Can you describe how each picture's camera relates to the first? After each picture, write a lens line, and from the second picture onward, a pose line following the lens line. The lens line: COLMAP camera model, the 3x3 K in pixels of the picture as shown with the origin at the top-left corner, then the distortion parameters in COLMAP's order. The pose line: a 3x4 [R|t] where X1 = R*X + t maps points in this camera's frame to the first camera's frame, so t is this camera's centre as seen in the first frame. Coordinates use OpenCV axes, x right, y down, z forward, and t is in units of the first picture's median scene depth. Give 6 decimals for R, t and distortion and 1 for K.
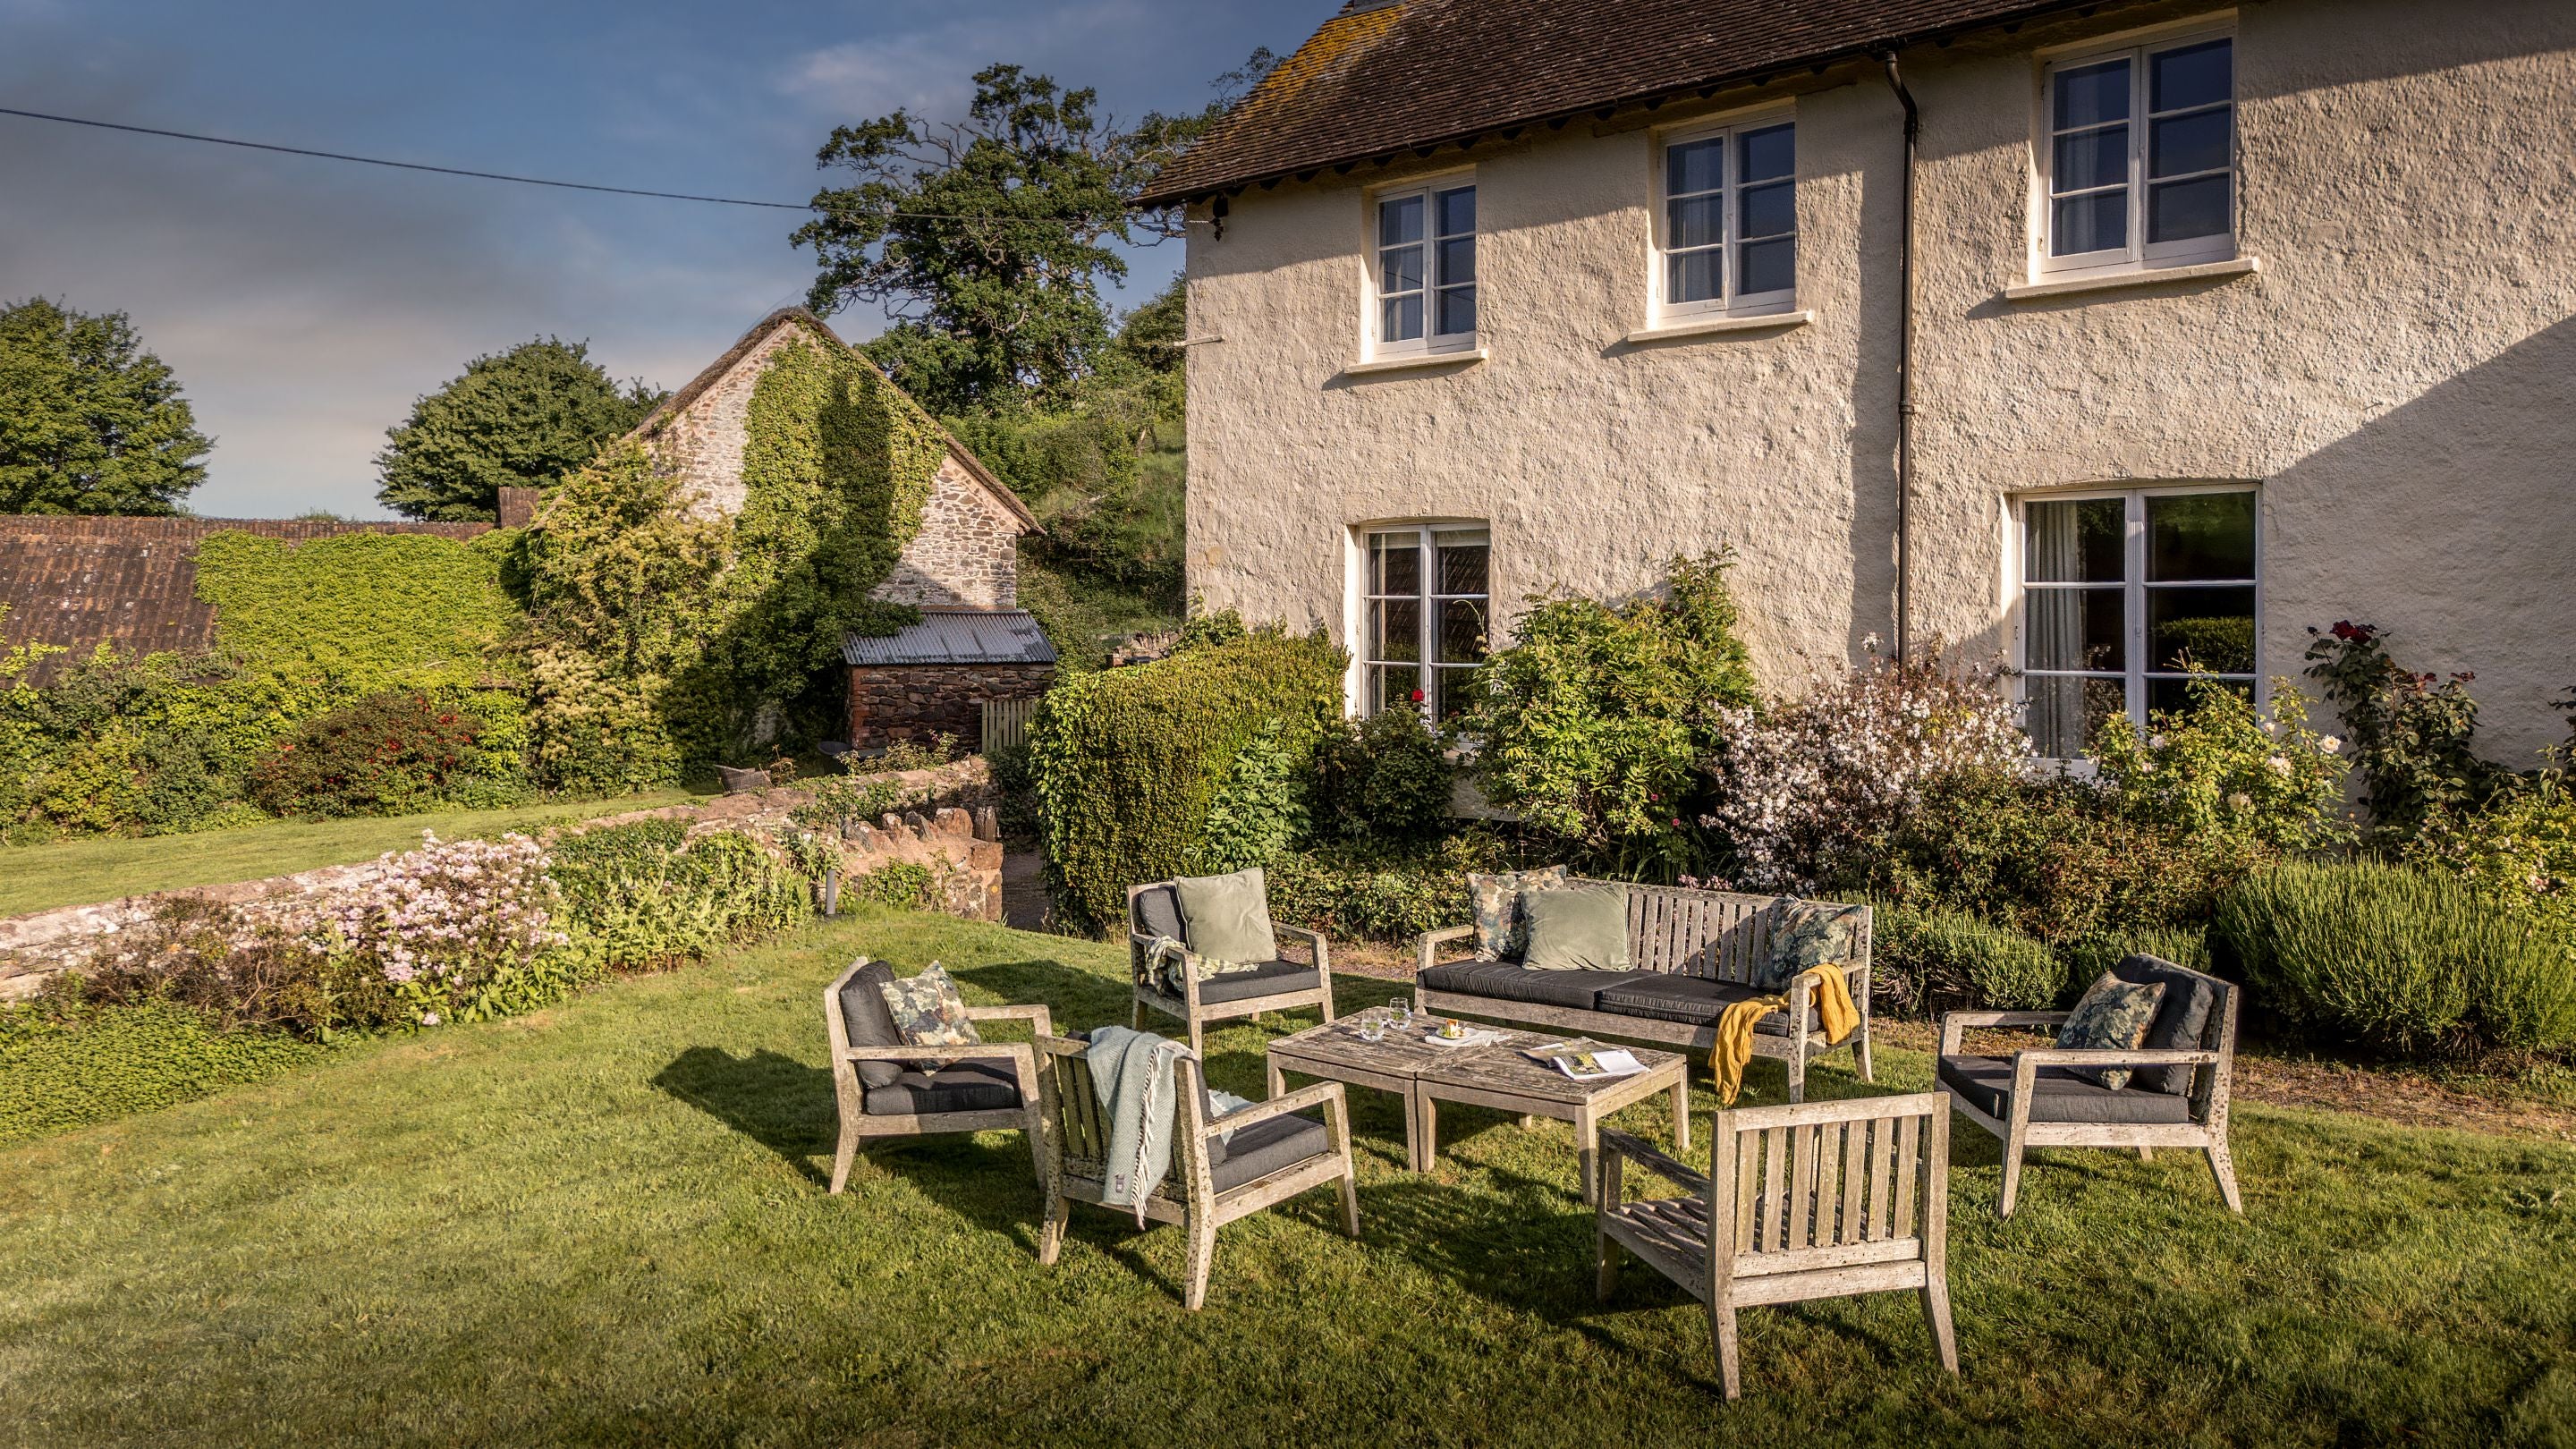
lens RADIAL K [[2370.4, 0, 1288.1], [0, 2370.4, 639.6], [0, 0, 1]] dist [0.141408, -0.002324]
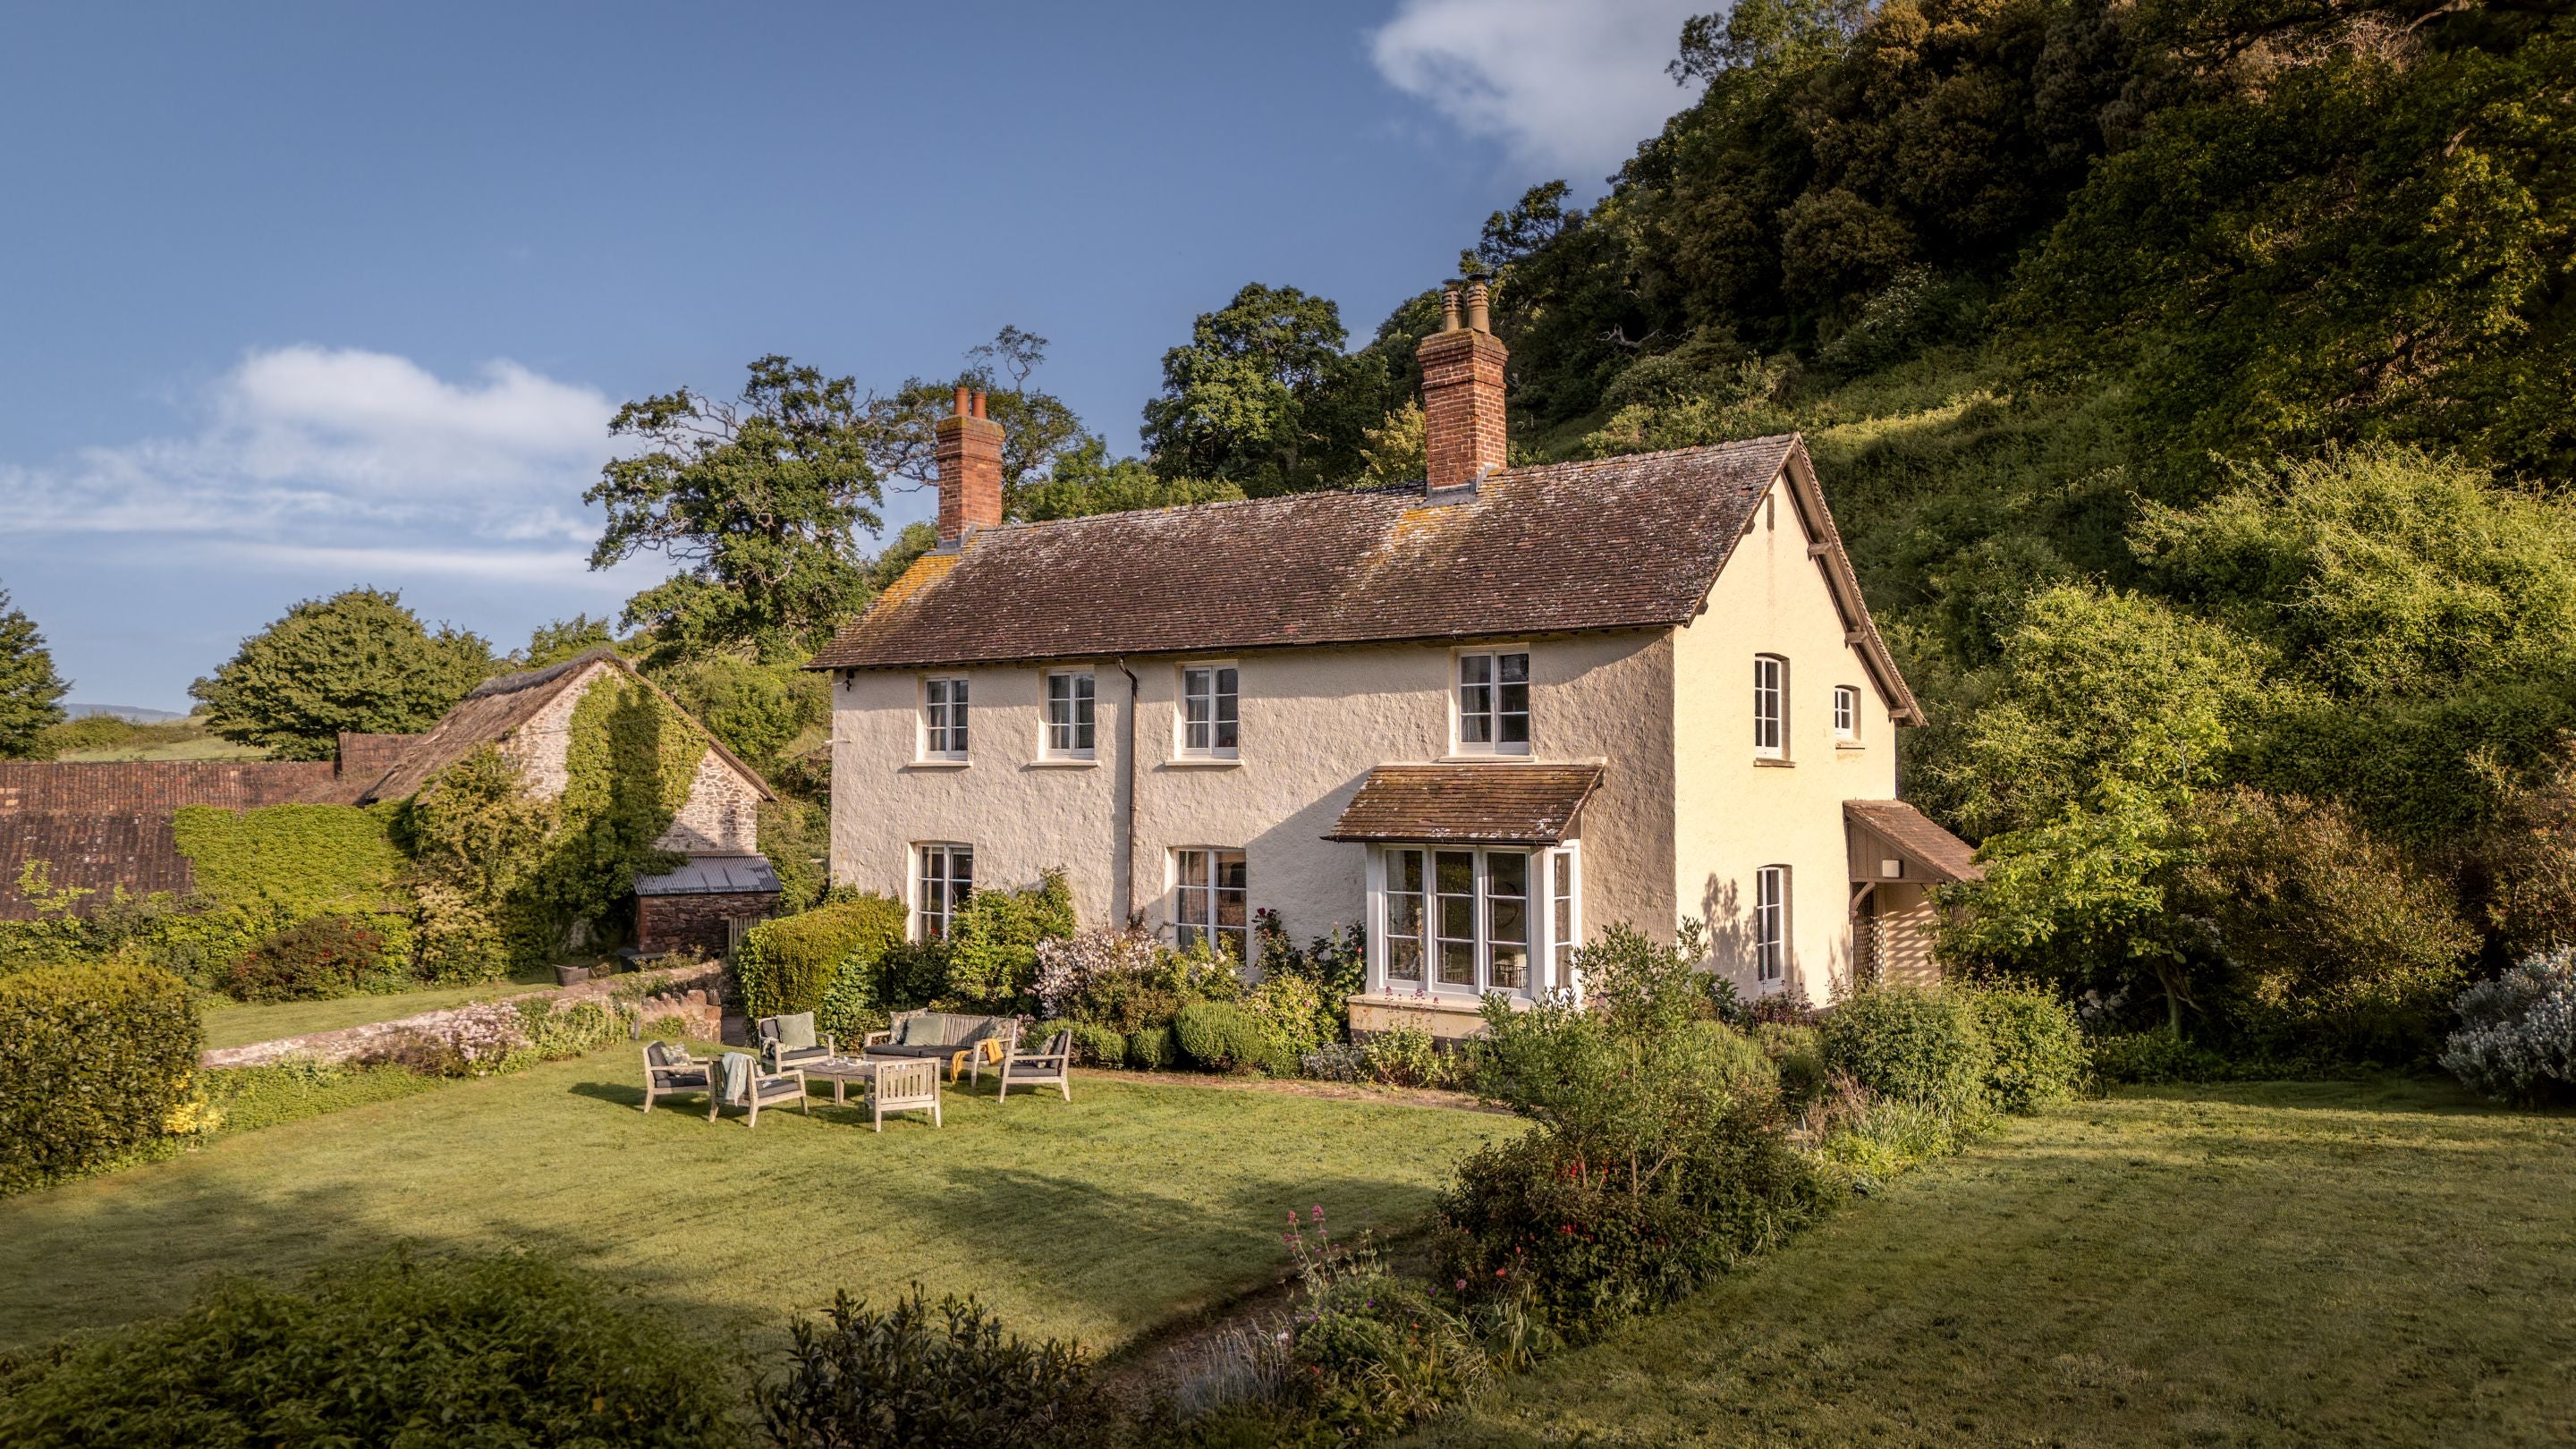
lens RADIAL K [[2083.8, 0, 1288.0], [0, 2083.8, 724.5], [0, 0, 1]] dist [0.119313, -0.000741]
pose [[0.992680, 0.007377, 0.120550, 0.064030], [-0.001022, 0.998610, -0.052693, -0.027702], [-0.120771, 0.052184, 0.991308, -0.387929]]
